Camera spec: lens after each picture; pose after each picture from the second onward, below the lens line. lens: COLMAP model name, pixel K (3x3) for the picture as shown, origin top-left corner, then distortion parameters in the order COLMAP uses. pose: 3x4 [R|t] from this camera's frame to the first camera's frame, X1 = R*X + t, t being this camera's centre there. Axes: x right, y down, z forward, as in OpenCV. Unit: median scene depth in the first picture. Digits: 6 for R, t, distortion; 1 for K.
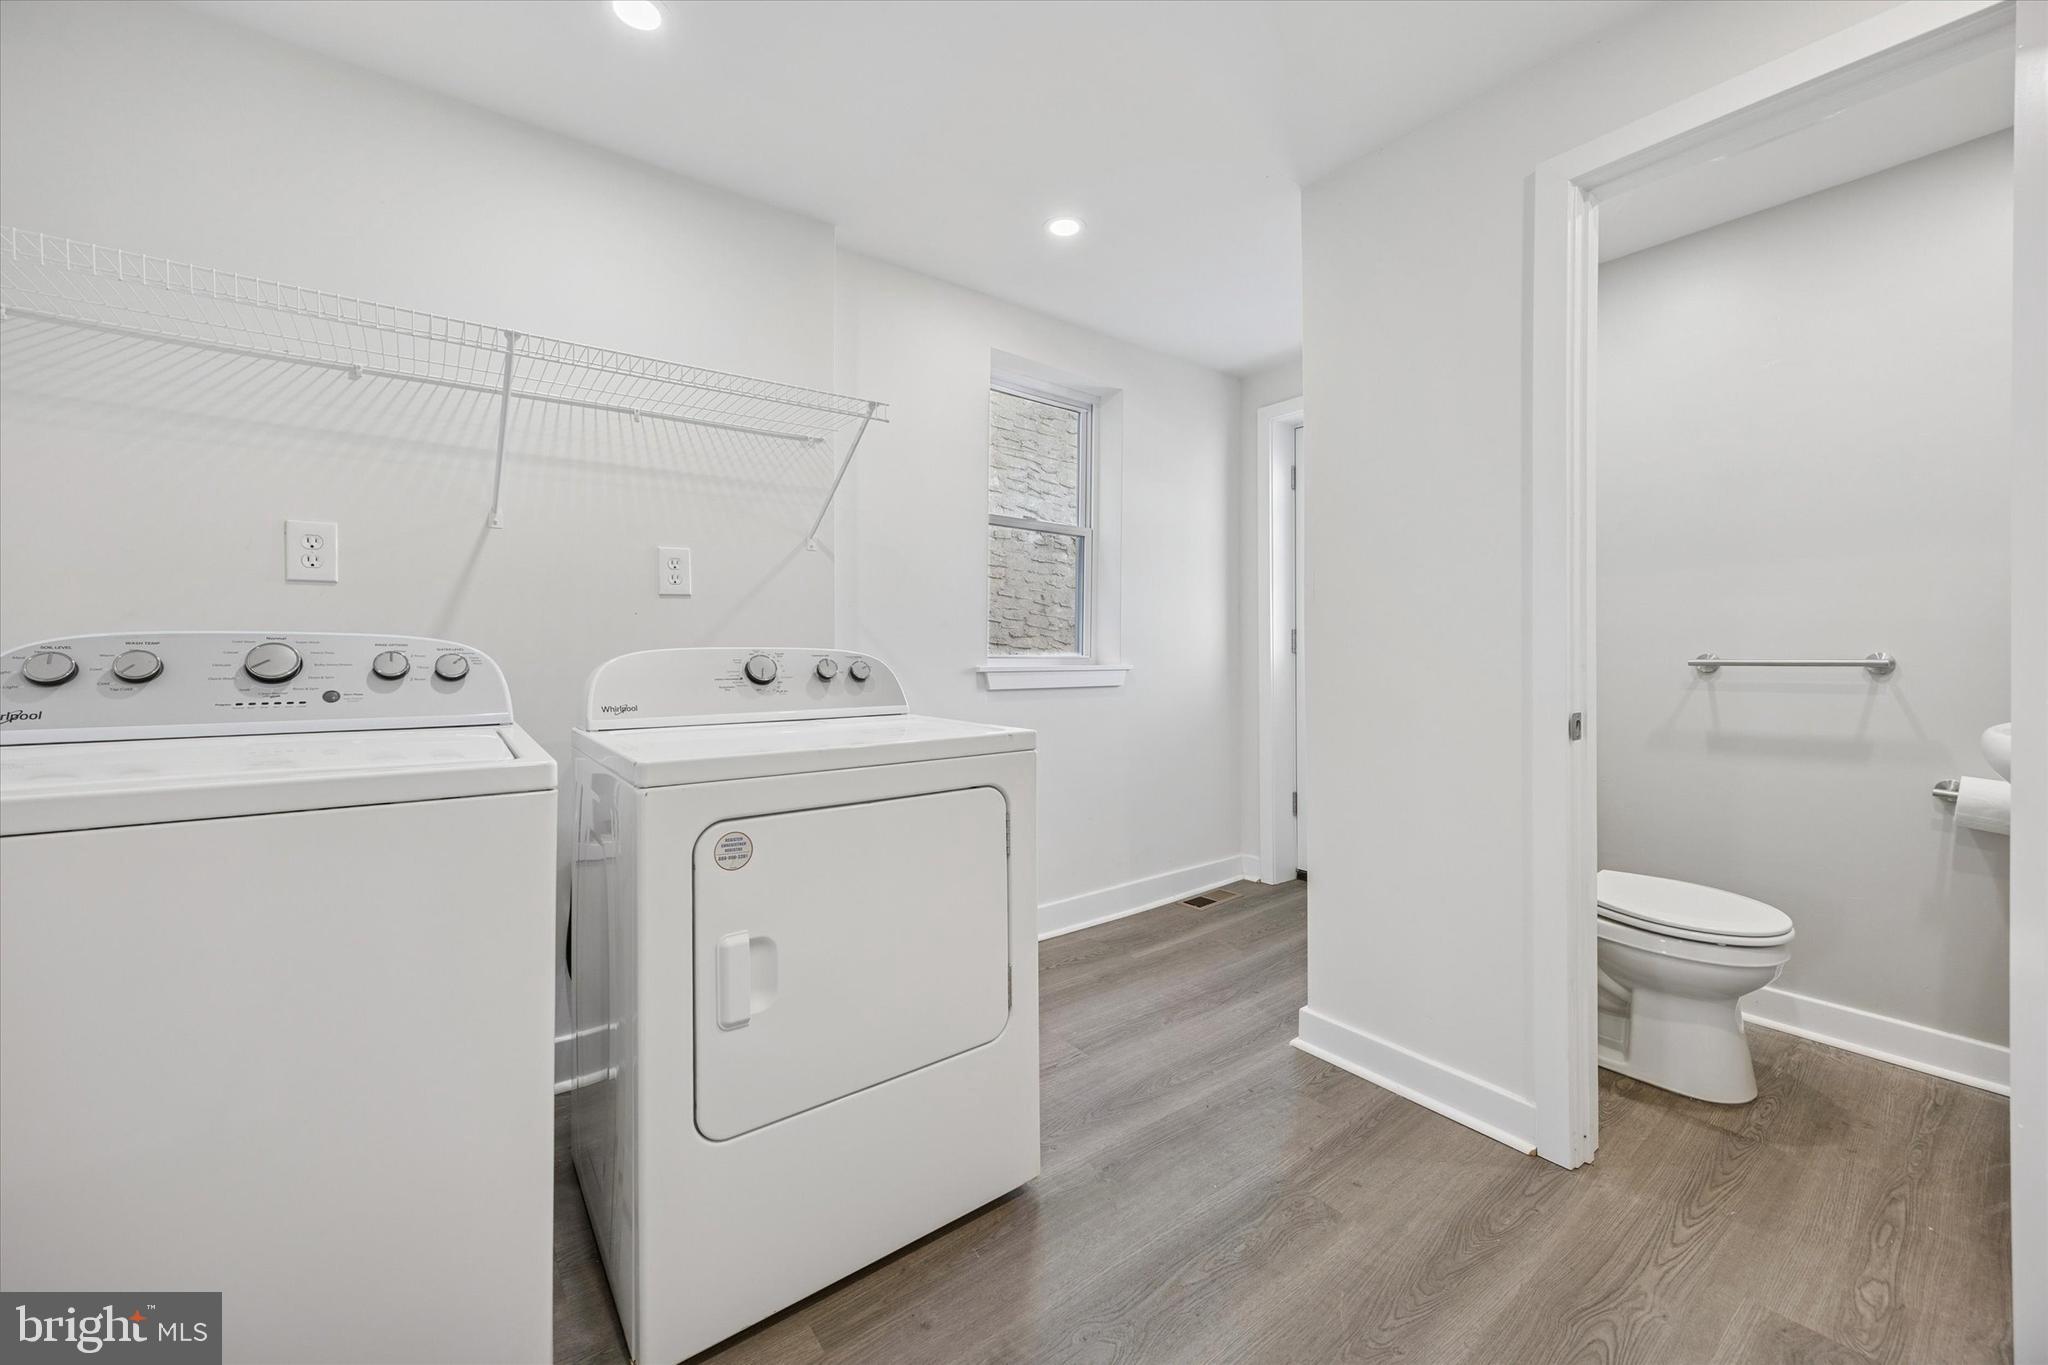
lens RADIAL K [[786.8, 0, 1012.9], [0, 786.8, 646.7], [0, 0, 1]] dist [0.001302, -0.000439]
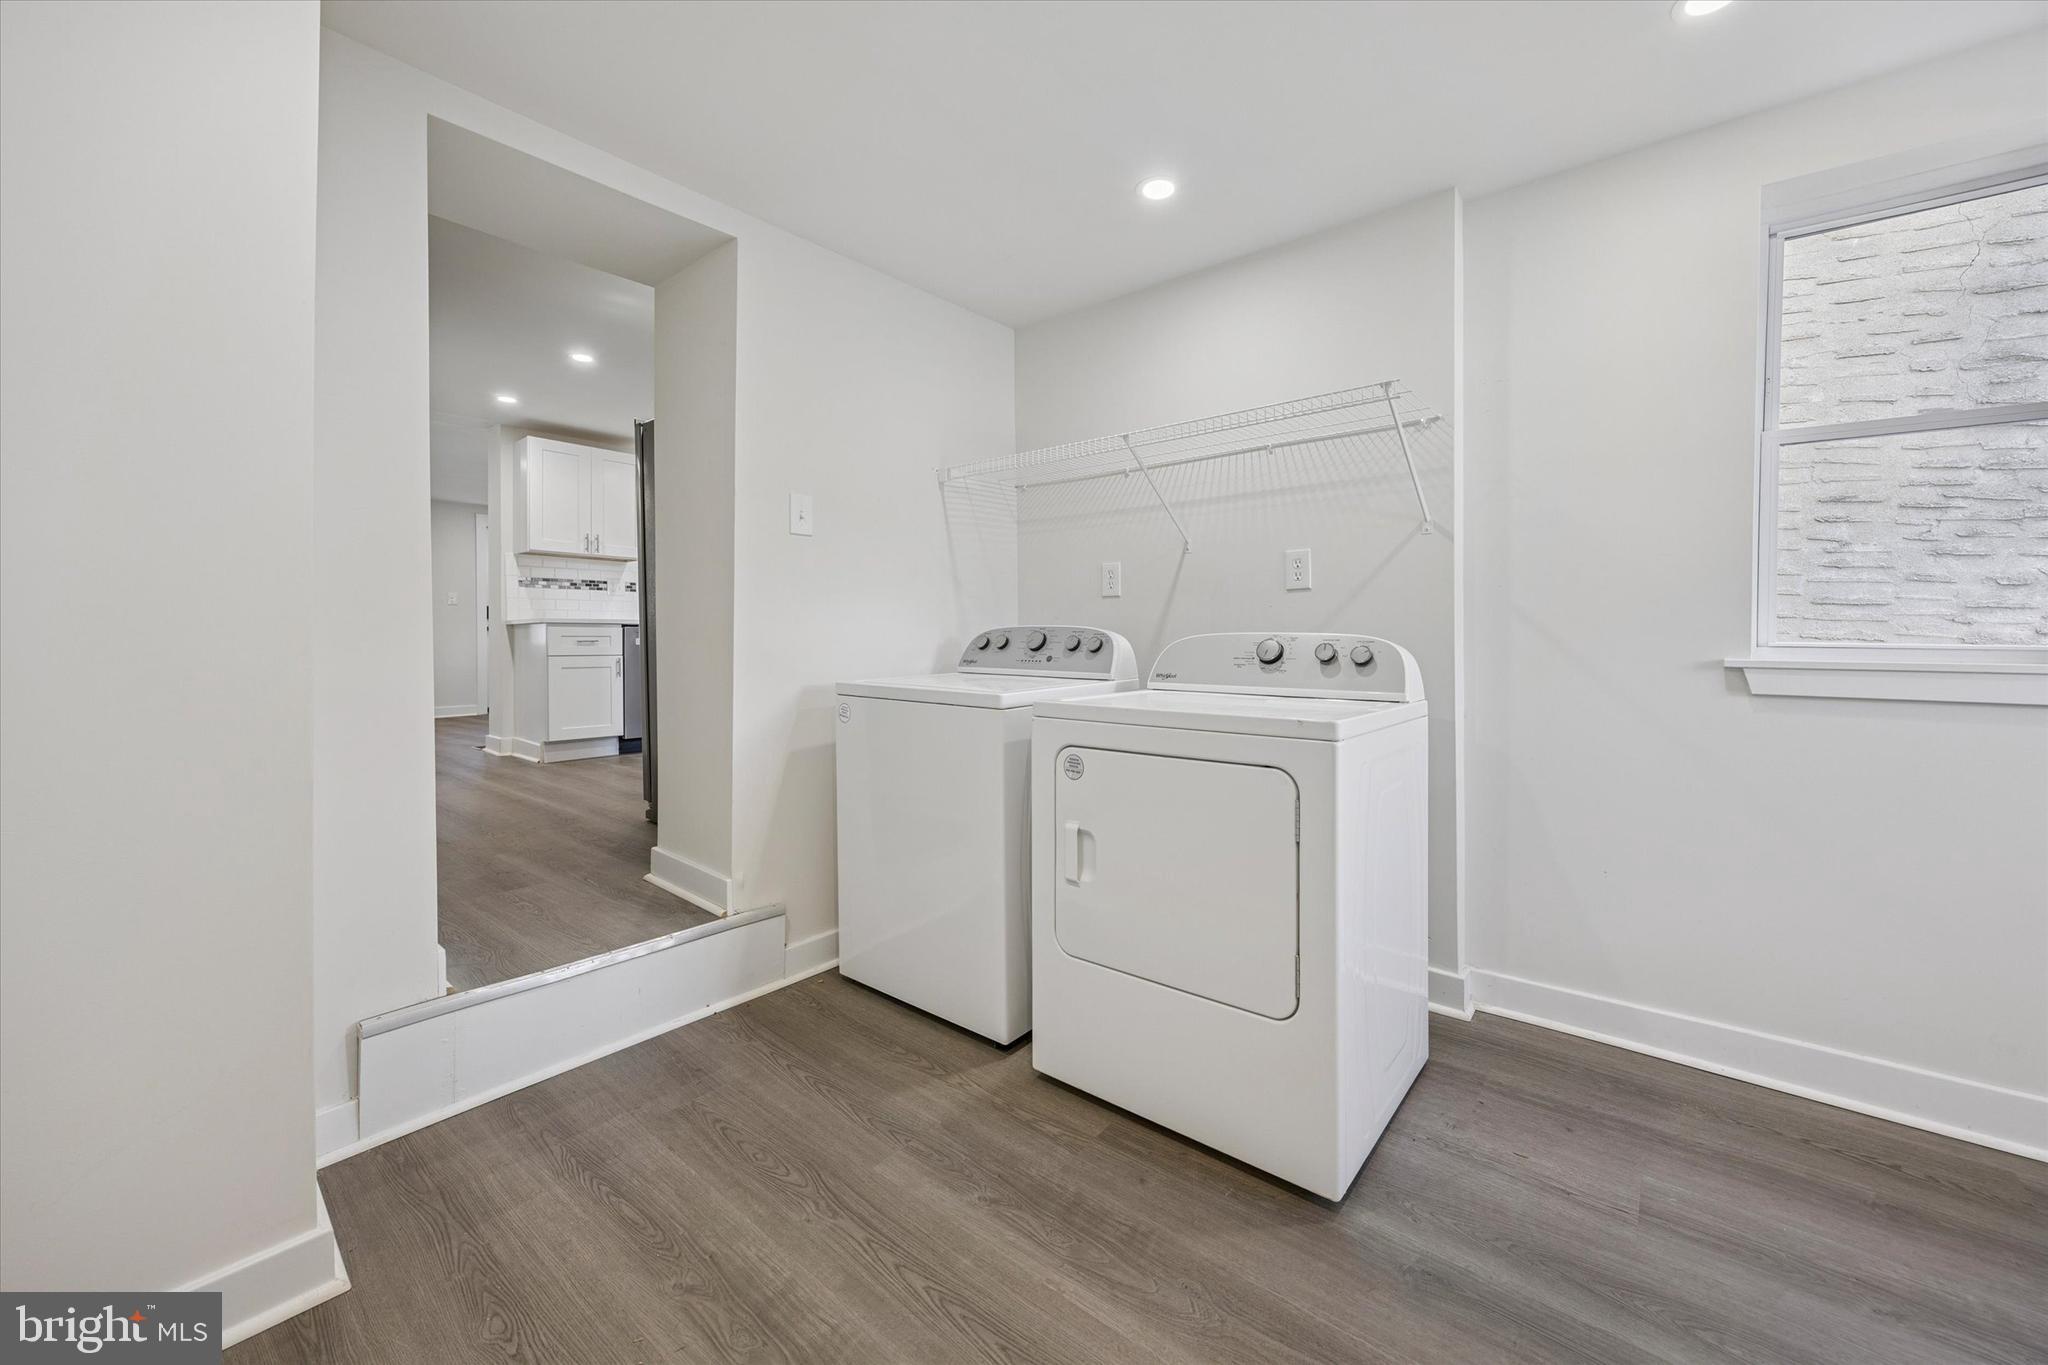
lens RADIAL K [[786.8, 0, 1058.1], [0, 786.8, 629.1], [0, 0, 1]] dist [0.001302, -0.000439]
pose [[0.261992, -0.007626, -0.965040, 0.667324], [0.002827, 0.999971, -0.007135, 0.002650], [0.965066, -0.000859, 0.262006, 0.347442]]
